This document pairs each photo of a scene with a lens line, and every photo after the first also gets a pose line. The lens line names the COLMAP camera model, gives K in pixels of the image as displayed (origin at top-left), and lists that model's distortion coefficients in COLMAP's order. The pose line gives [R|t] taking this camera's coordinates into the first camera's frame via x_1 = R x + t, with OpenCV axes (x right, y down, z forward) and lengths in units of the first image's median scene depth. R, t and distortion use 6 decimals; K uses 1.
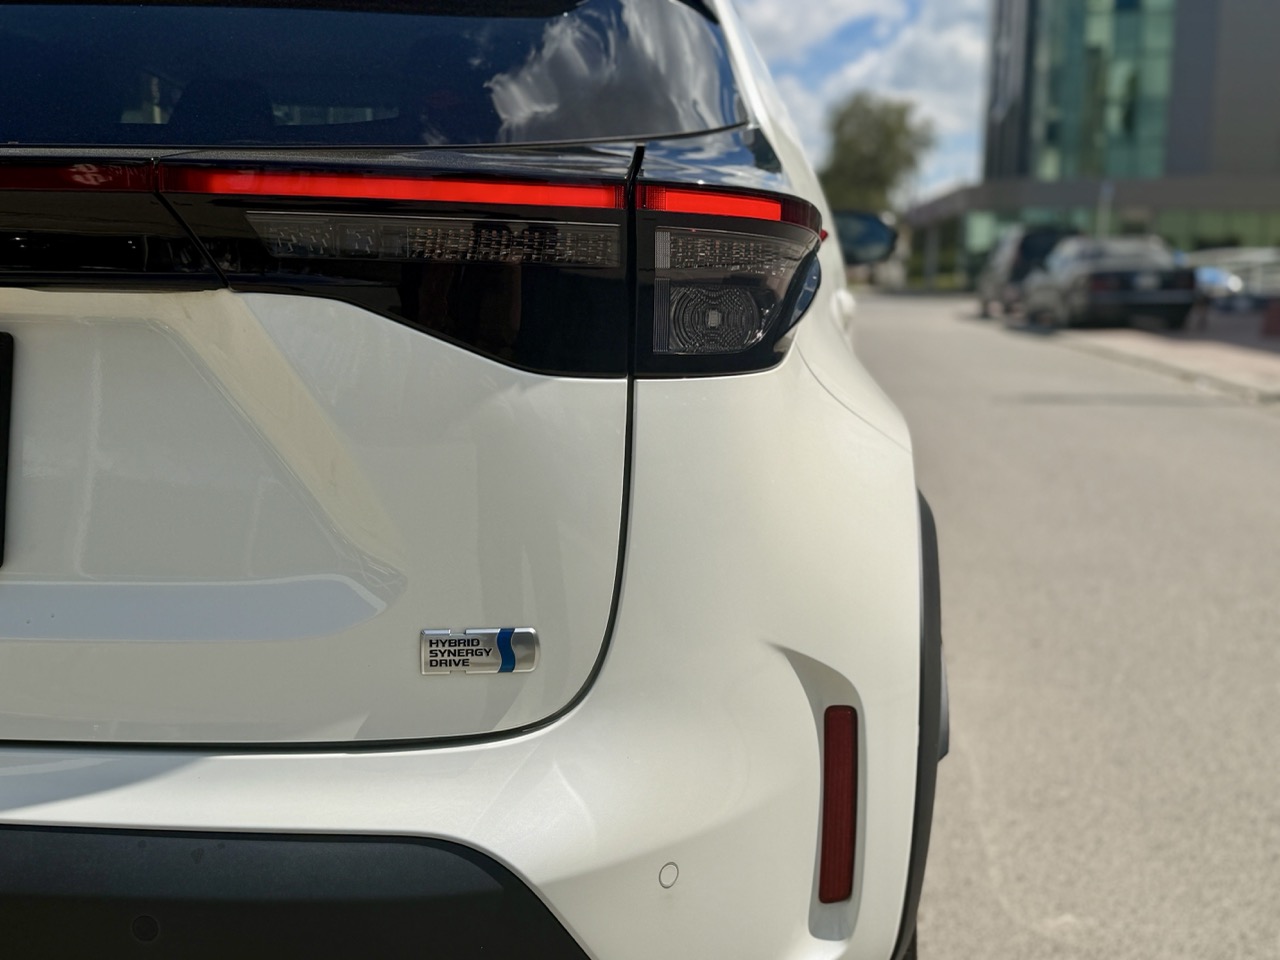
lens RADIAL K [[1398.8, 0, 638.0], [0, 1398.8, 462.6], [0, 0, 1]] dist [0.021607, -0.030606]
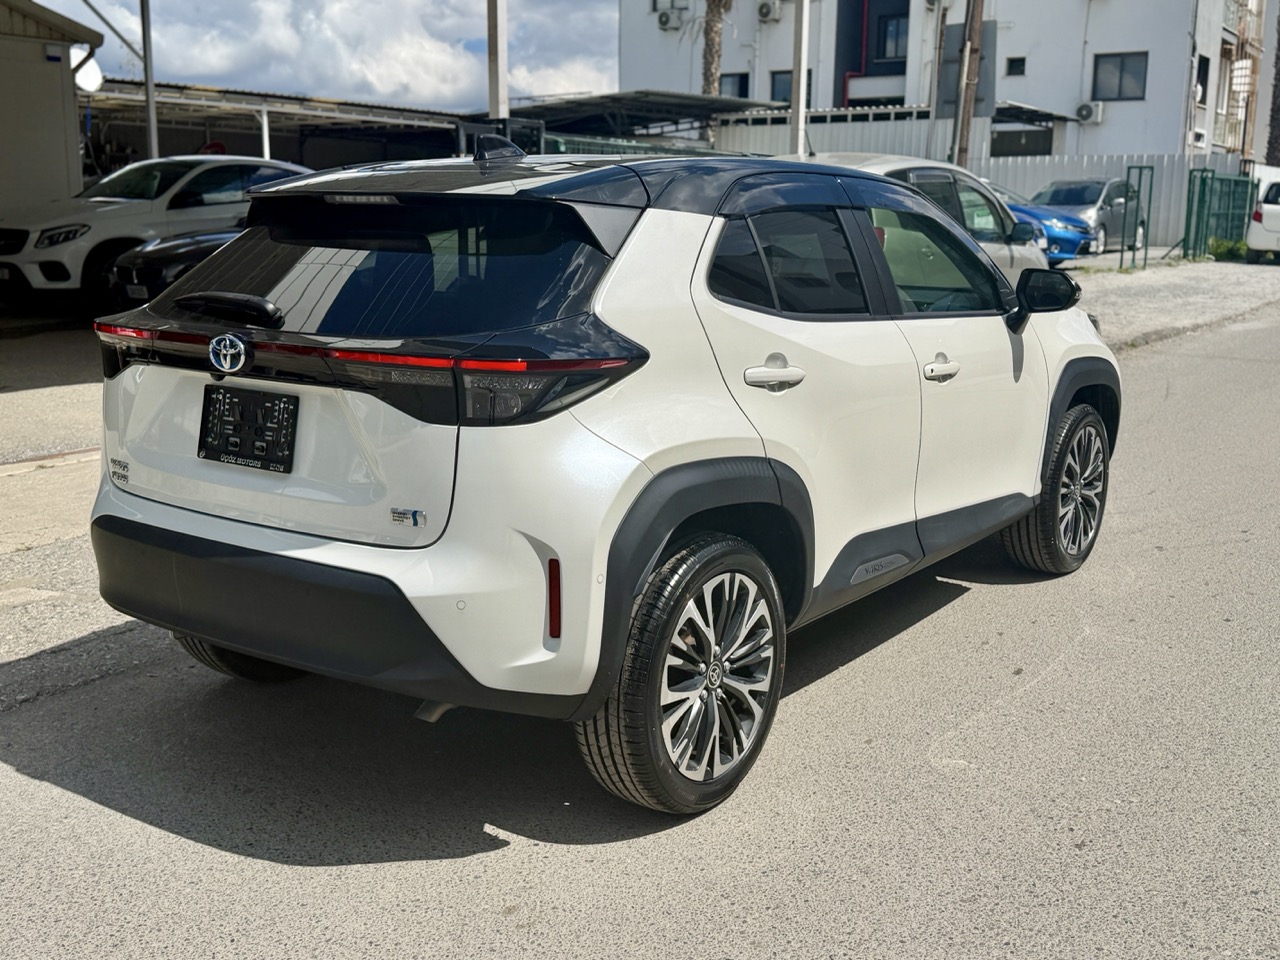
lens RADIAL K [[1345.7, 0, 640.0], [0, 1345.7, 480.0], [0, 0, 1]] dist [0.140359, -0.257757]
pose [[0.855271, 0.091949, -0.509957, 0.639378], [-0.065737, 0.995432, 0.069233, -0.061854], [0.513994, -0.025690, 0.857409, -0.424734]]
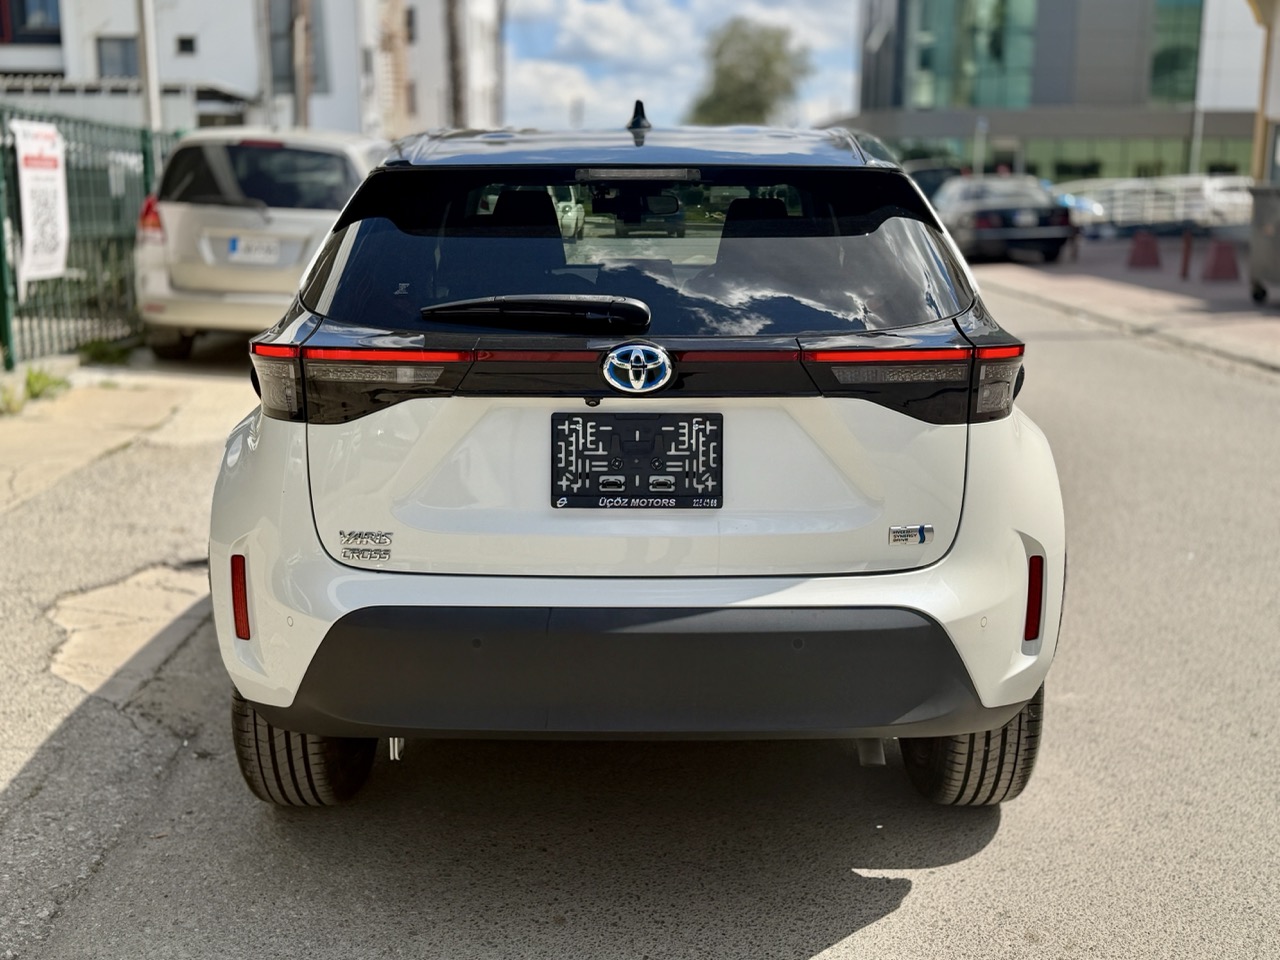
lens RADIAL K [[1345.7, 0, 640.0], [0, 1345.7, 480.0], [0, 0, 1]] dist [0.140359, -0.257757]
pose [[0.996362, -0.032168, 0.078919, -0.295076], [0.026838, 0.997345, 0.067697, -0.052935], [-0.080887, -0.065333, 0.994580, -0.512442]]
